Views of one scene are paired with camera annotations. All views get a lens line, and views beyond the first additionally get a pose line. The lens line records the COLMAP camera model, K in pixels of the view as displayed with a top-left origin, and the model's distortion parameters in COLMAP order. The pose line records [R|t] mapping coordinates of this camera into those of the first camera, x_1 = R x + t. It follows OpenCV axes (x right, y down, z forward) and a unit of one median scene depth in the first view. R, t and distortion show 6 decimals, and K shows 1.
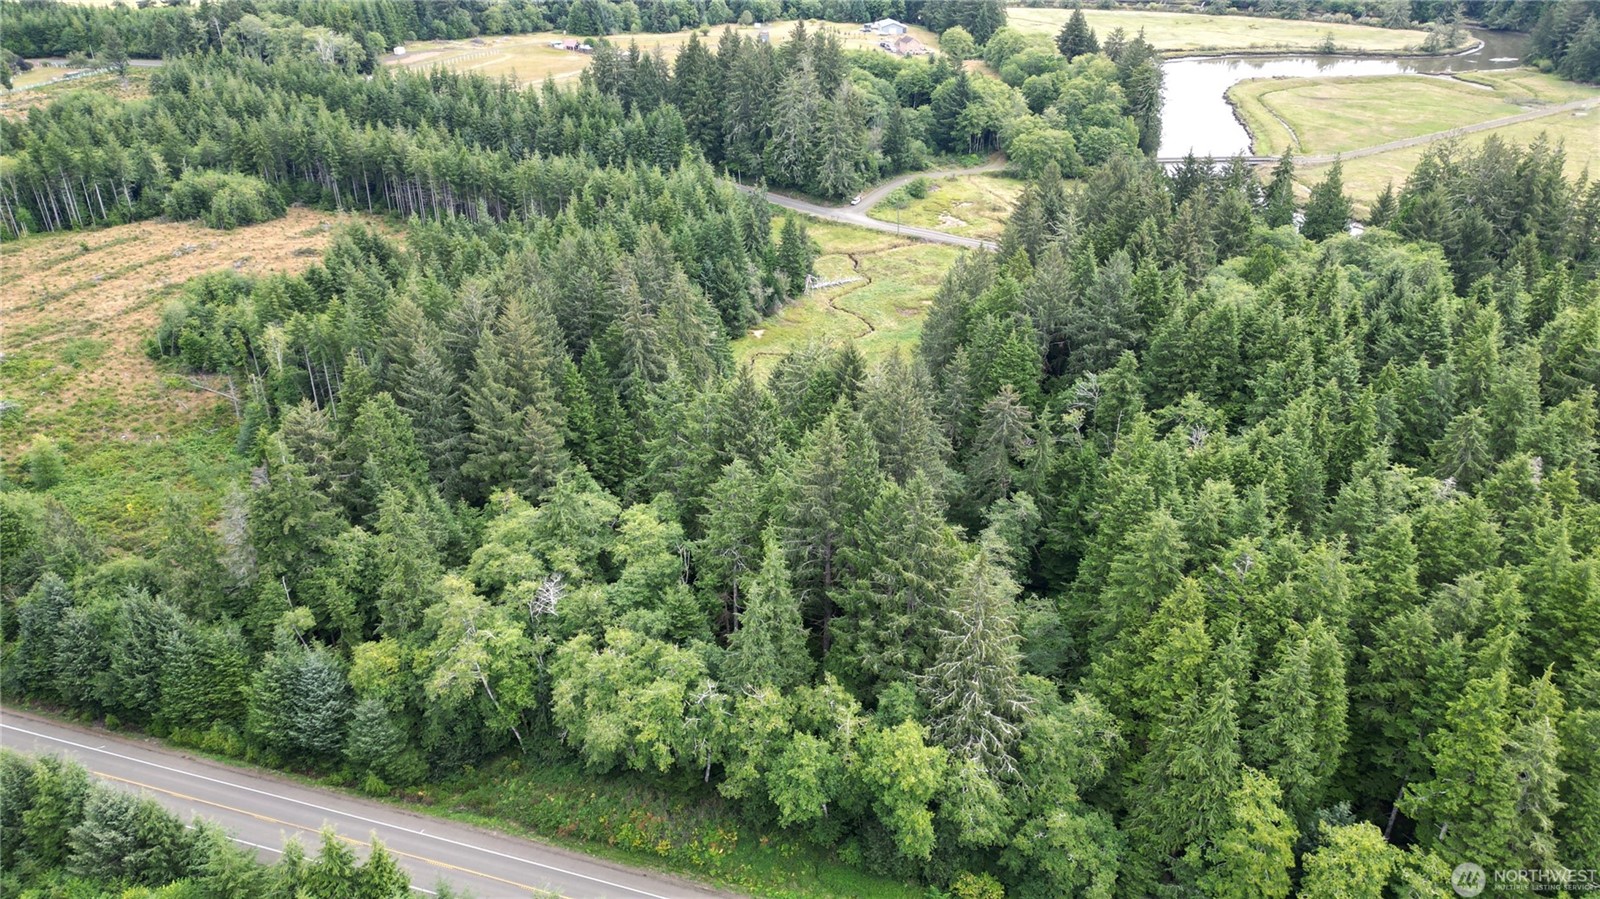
lens RADIAL K [[1112.3, 0, 794.0], [0, 1112.3, 449.0], [0, 0, 1]] dist [0.080936, -0.077859]
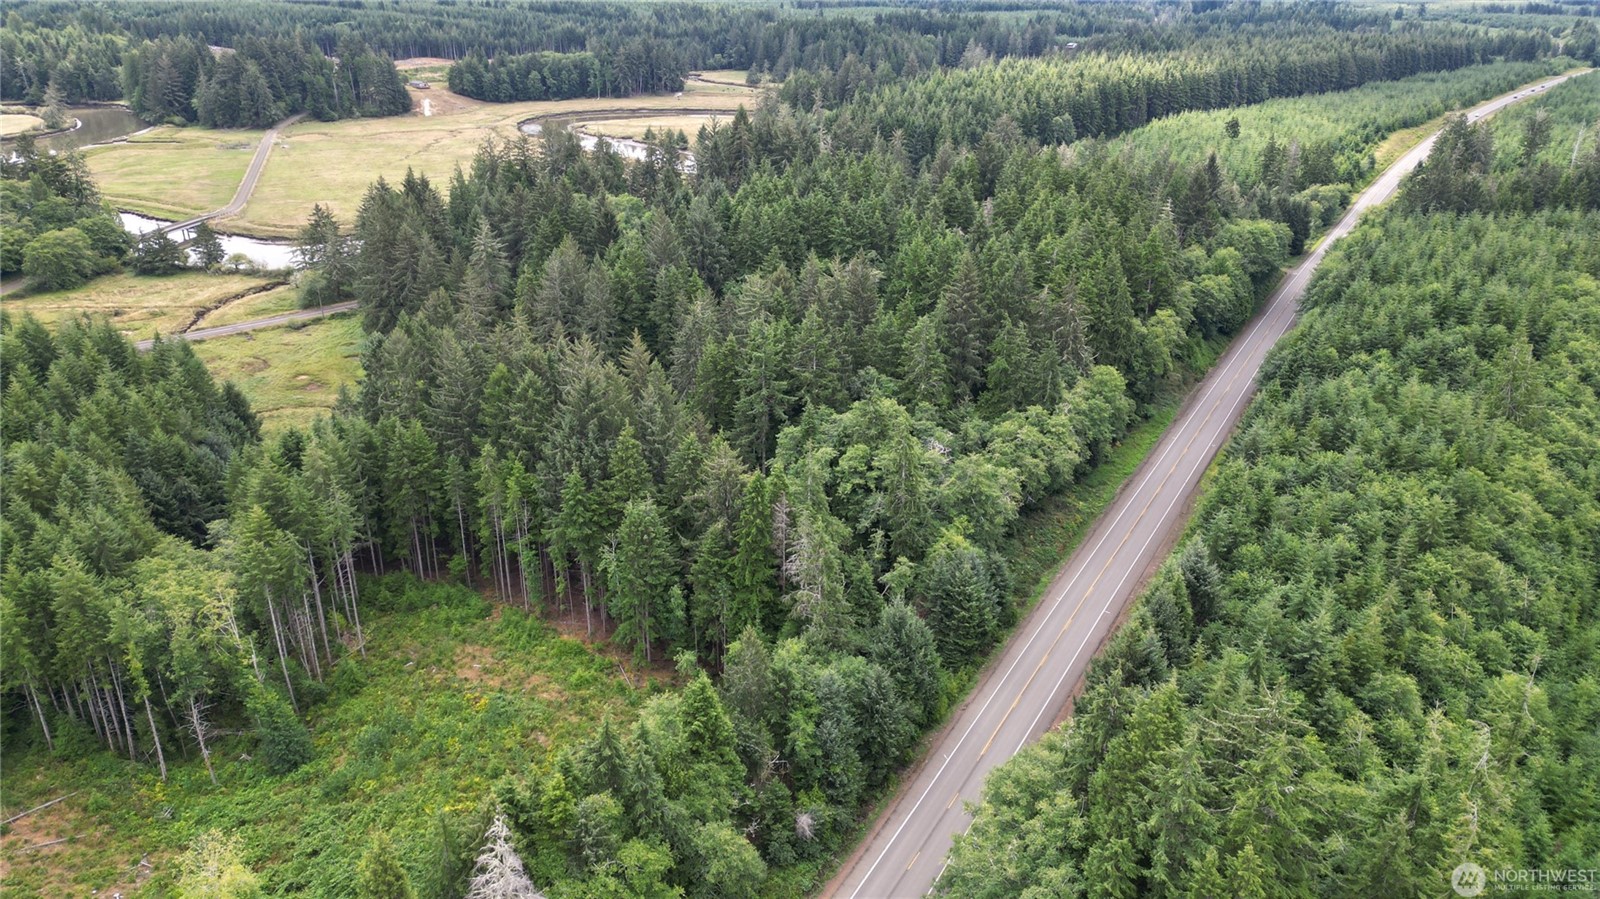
lens RADIAL K [[1112.3, 0, 806.7], [0, 1112.3, 448.0], [0, 0, 1]] dist [0.080936, -0.077859]
pose [[0.234371, -0.400881, 0.885644, -0.690227], [0.461139, 0.847846, 0.261739, -0.134510], [-0.855816, 0.347061, 0.383573, 0.272662]]
